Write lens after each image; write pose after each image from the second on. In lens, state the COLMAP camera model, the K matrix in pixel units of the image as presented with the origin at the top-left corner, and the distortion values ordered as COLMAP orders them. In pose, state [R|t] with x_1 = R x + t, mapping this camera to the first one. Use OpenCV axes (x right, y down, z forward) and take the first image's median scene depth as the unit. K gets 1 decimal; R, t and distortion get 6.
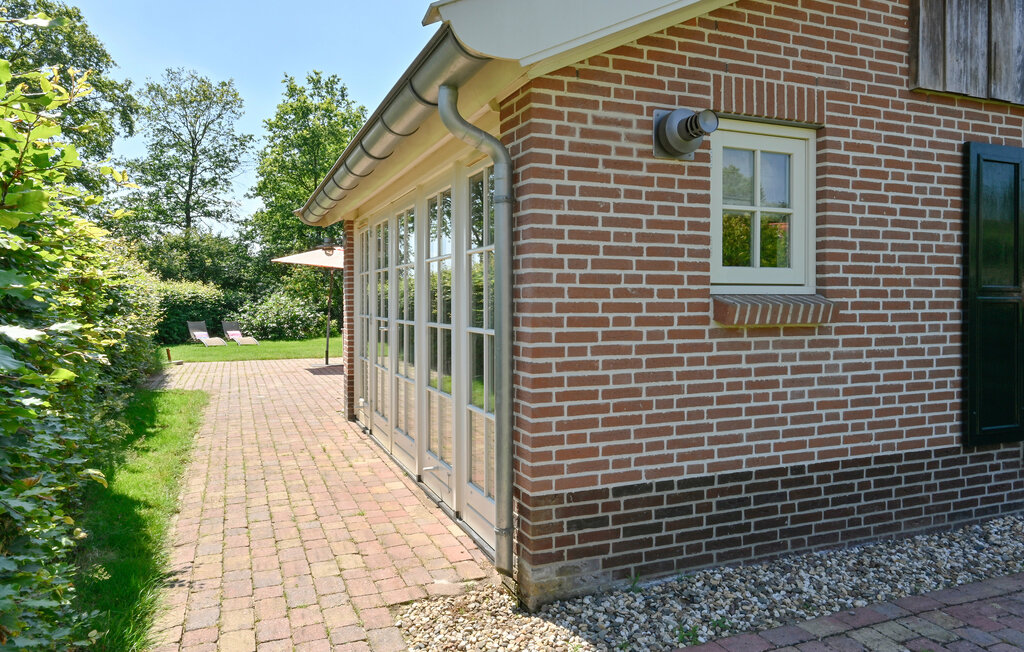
lens RADIAL K [[689.9, 0, 509.2], [0, 689.9, 320.5], [0, 0, 1]] dist [0.008025, 0.000971]
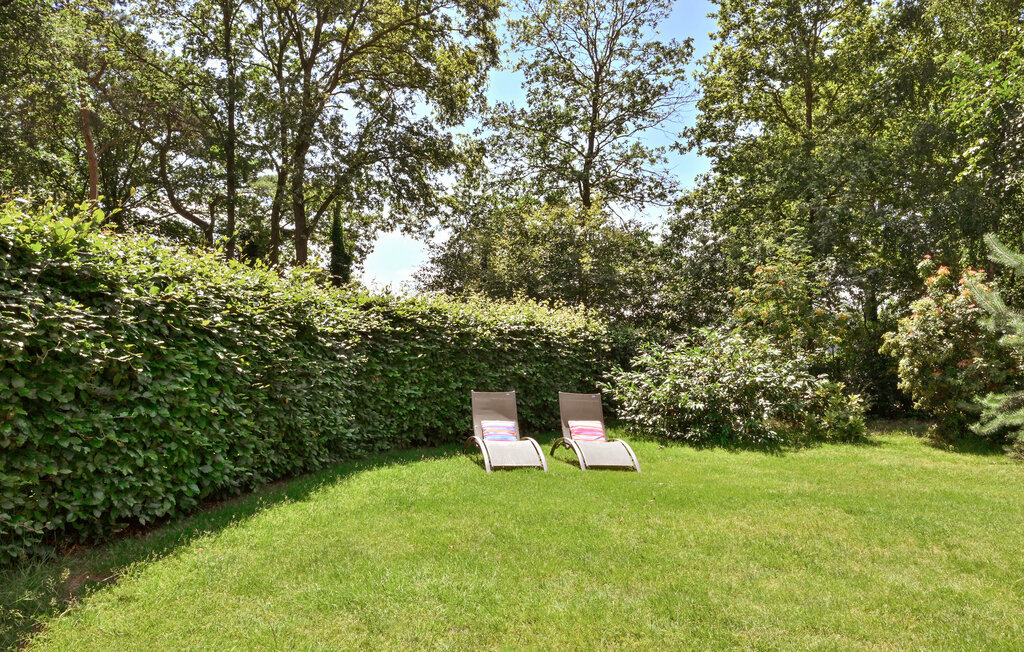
lens RADIAL K [[799.5, 0, 508.6], [0, 799.5, 327.4], [0, 0, 1]] dist [-0.036386, -0.000214]
pose [[0.811015, -0.000902, -0.585025, -0.160399], [-0.031889, 0.998444, -0.045748, -0.013016], [0.584156, 0.055759, 0.809724, 0.554621]]
